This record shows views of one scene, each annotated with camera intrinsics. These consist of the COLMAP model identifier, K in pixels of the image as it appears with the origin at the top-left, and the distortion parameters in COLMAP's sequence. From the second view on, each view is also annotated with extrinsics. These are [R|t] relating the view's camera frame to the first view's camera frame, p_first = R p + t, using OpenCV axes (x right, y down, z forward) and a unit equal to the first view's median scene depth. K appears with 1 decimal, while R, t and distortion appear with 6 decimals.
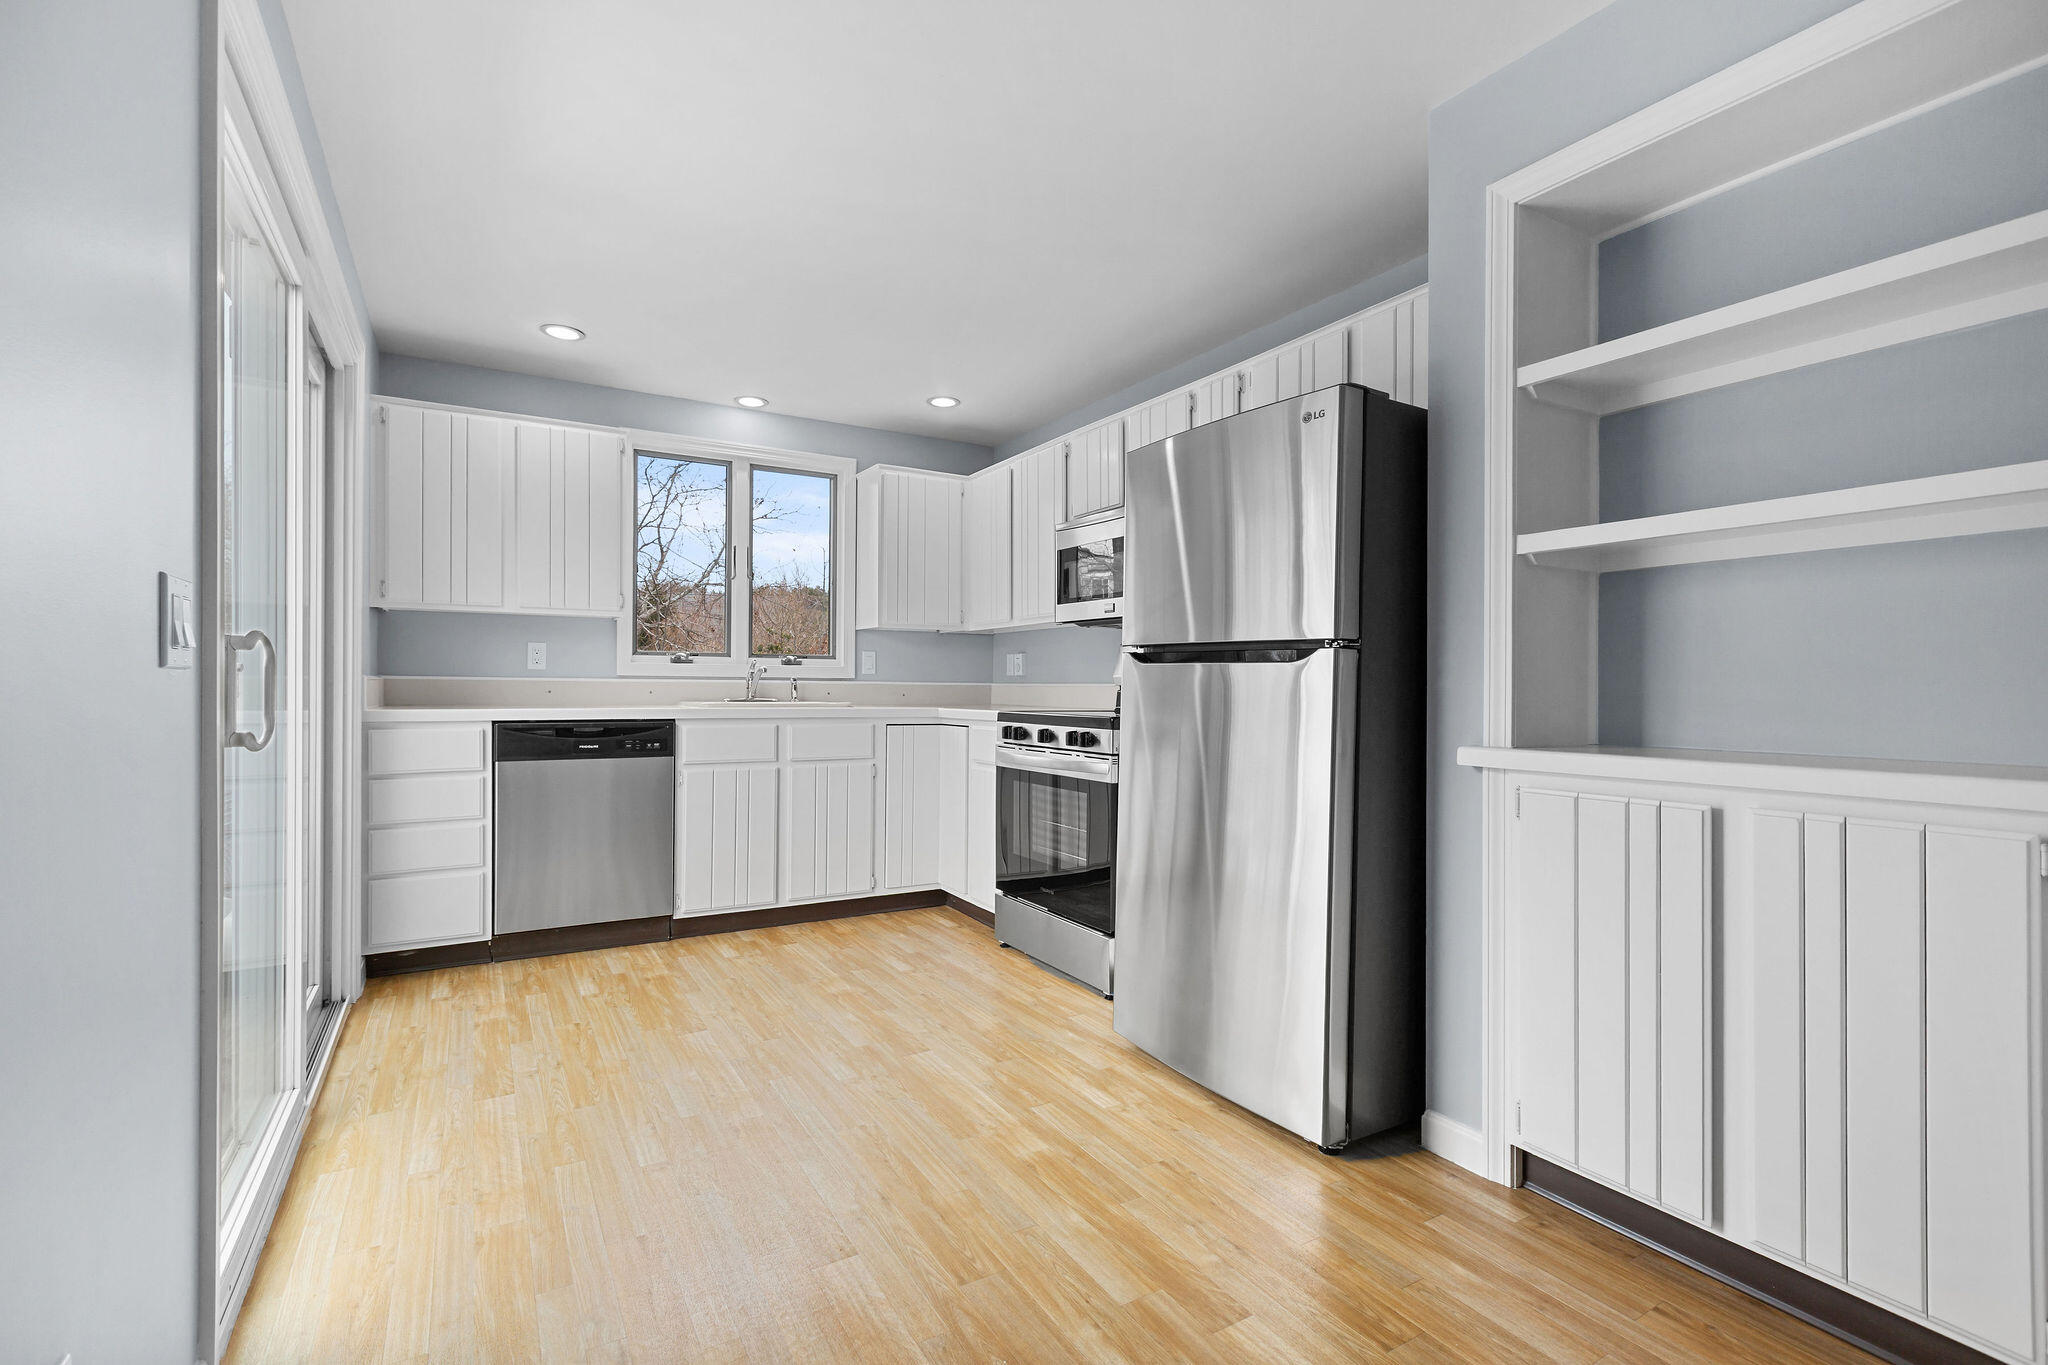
lens RADIAL K [[923.8, 0, 1019.0], [0, 923.8, 684.3], [0, 0, 1]] dist [0.001464, 0.000282]
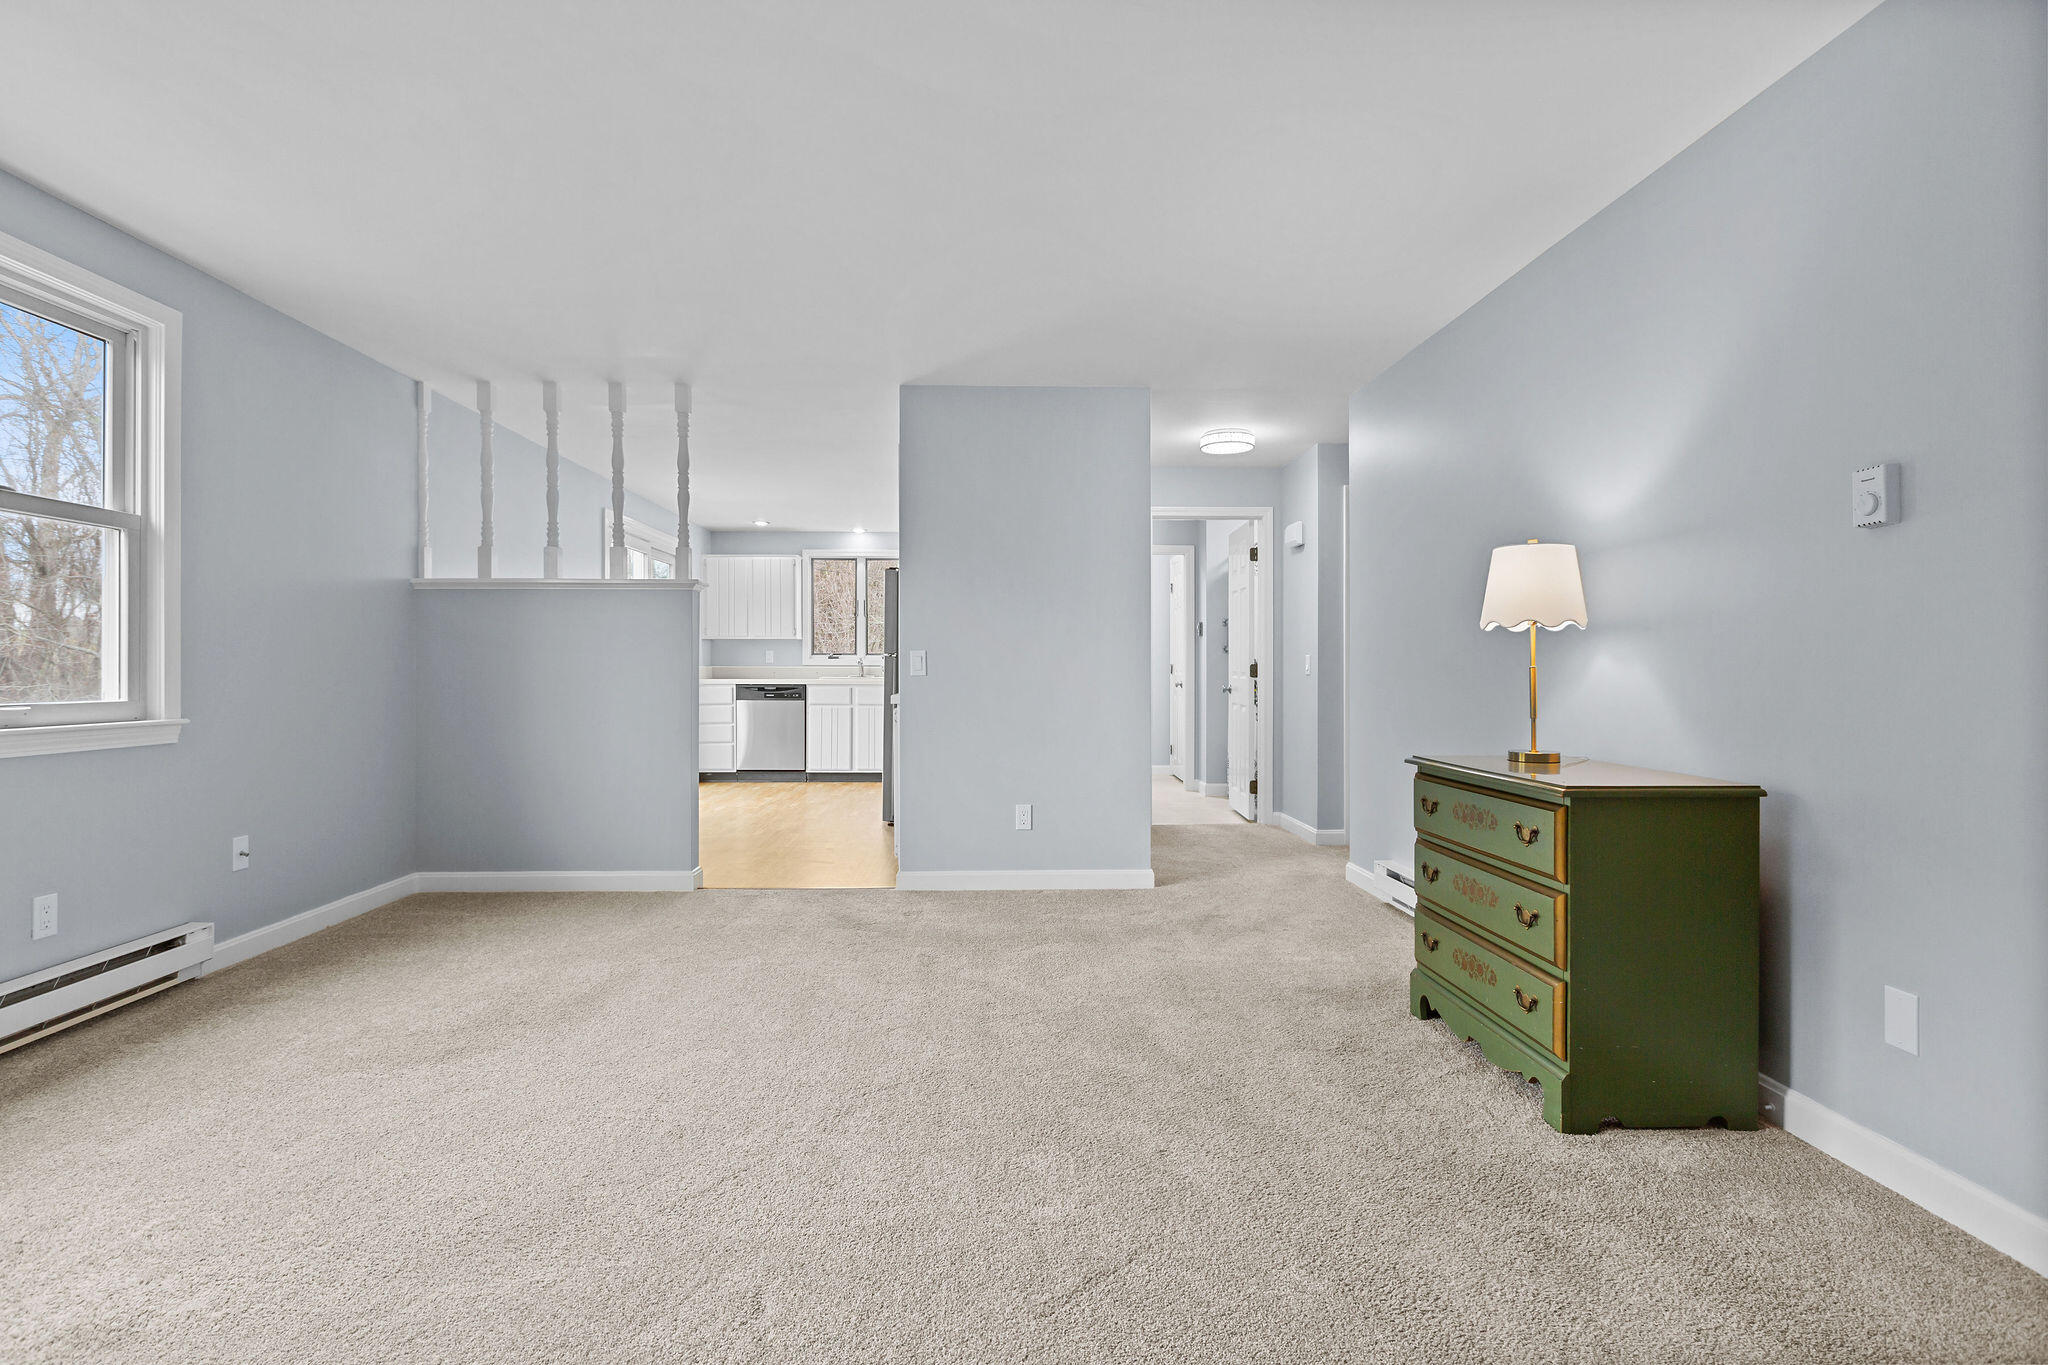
lens RADIAL K [[1007.0, 0, 1020.7], [0, 1007.0, 662.6], [0, 0, 1]] dist [-0.000644, 0.000040]
pose [[0.882979, -0.008373, -0.469338, 1.291364], [0.006139, 0.999961, -0.006289, 0.003195], [0.469373, 0.002672, 0.882996, -0.965936]]
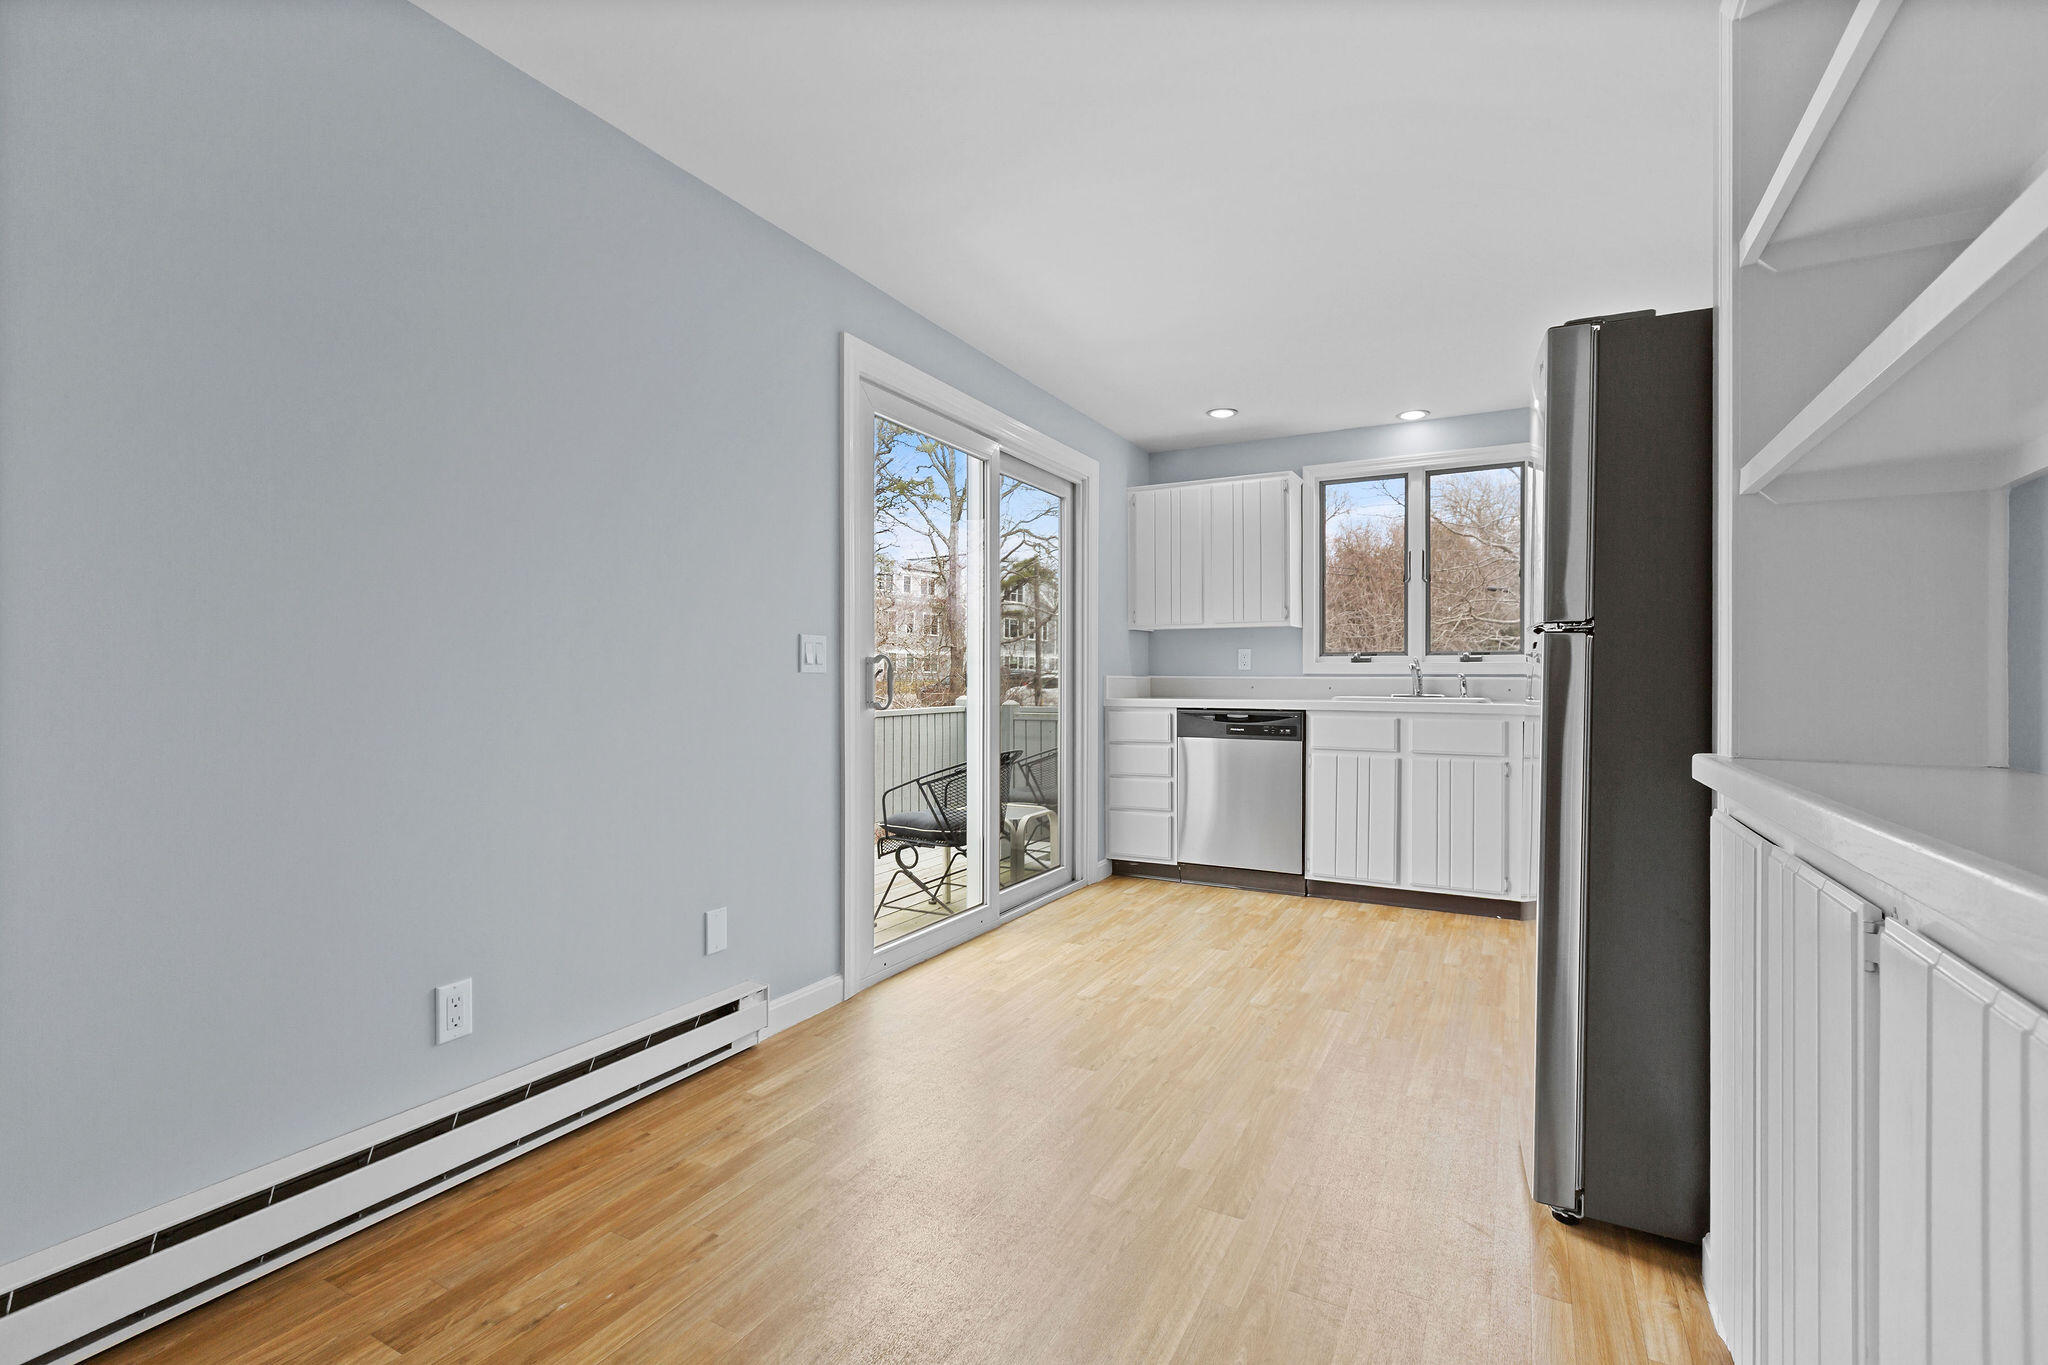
lens RADIAL K [[933.4, 0, 1010.4], [0, 933.4, 678.7], [0, 0, 1]] dist [0.000036, -0.000019]
pose [[0.507893, -0.007501, -0.861388, 0.479932], [0.001994, 0.999970, -0.007531, 0.005775], [0.861418, 0.002107, 0.507892, 0.066555]]
